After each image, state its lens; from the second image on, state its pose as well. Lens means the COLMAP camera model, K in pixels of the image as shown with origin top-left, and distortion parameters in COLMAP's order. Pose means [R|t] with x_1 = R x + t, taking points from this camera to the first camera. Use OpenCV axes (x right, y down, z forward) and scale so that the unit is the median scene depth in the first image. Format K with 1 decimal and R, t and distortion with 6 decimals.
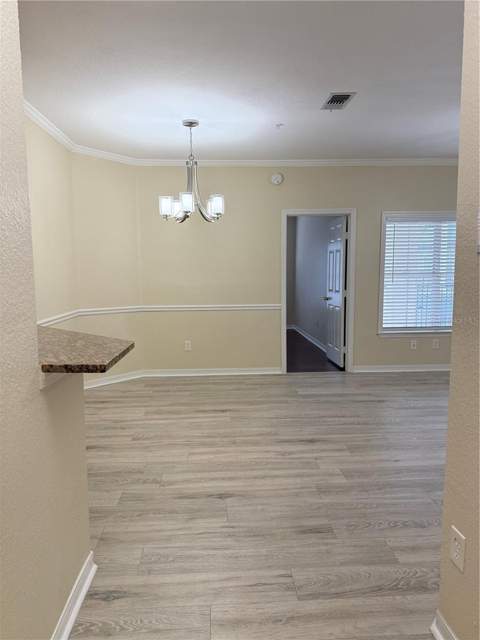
lens RADIAL K [[442.3, 0, 241.2], [0, 442.3, 323.8], [0, 0, 1]] dist [0.079511, -0.089028]
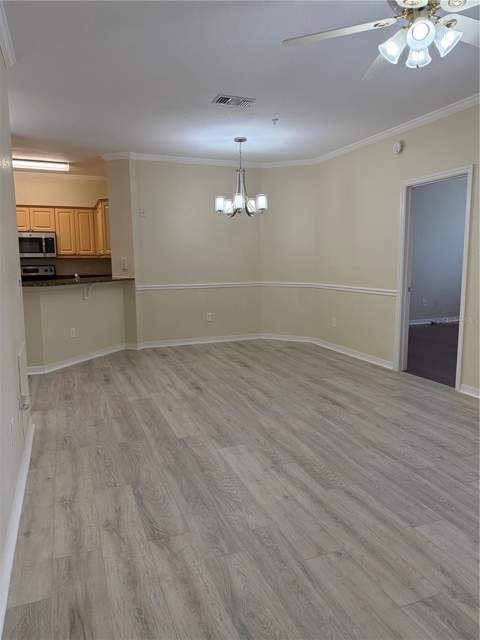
lens RADIAL K [[451.3, 0, 240.0], [0, 451.3, 320.0], [0, 0, 1]] dist [0.090852, -0.152229]
pose [[0.318044, 0.134262, -0.938521, 1.190387], [-0.111471, 0.988351, 0.103616, -0.064258], [0.941500, 0.071664, 0.329305, 0.590739]]
